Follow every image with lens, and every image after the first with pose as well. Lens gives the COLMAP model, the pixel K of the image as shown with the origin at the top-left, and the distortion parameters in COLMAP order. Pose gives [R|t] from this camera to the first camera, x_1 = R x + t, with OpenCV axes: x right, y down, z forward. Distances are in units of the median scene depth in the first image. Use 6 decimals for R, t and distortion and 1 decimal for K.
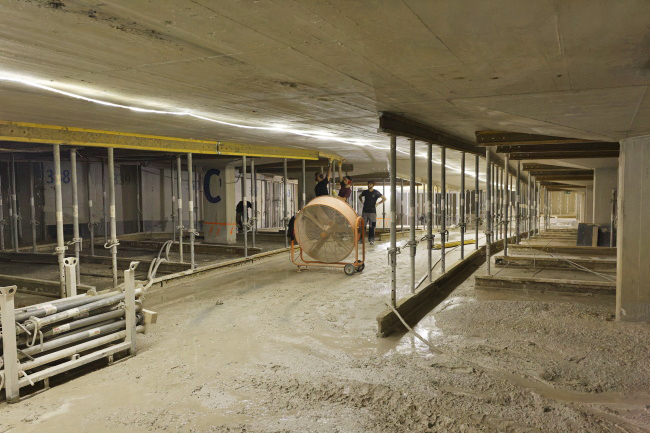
lens RADIAL K [[573.4, 0, 325.0], [0, 573.4, 217.7], [0, 0, 1]] dist [-0.005498, -0.000390]
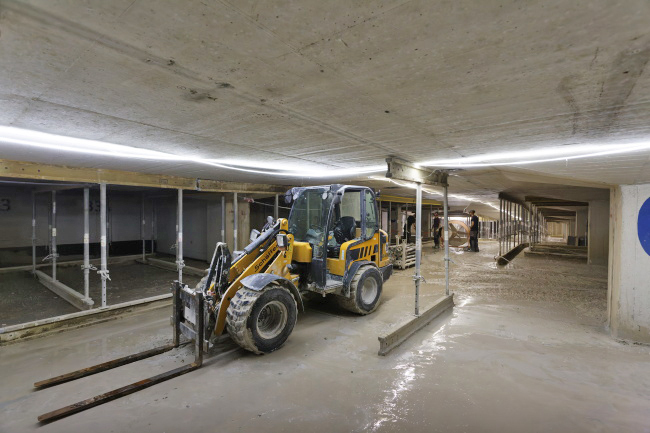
lens RADIAL K [[309.9, 0, 324.4], [0, 309.9, 215.1], [0, 0, 1]] dist [0.001127, 0.000118]
pose [[0.971518, 0.020927, -0.236041, -0.192469], [-0.034463, 0.997980, -0.053365, 0.027453], [0.234448, 0.059980, 0.970277, -0.391516]]
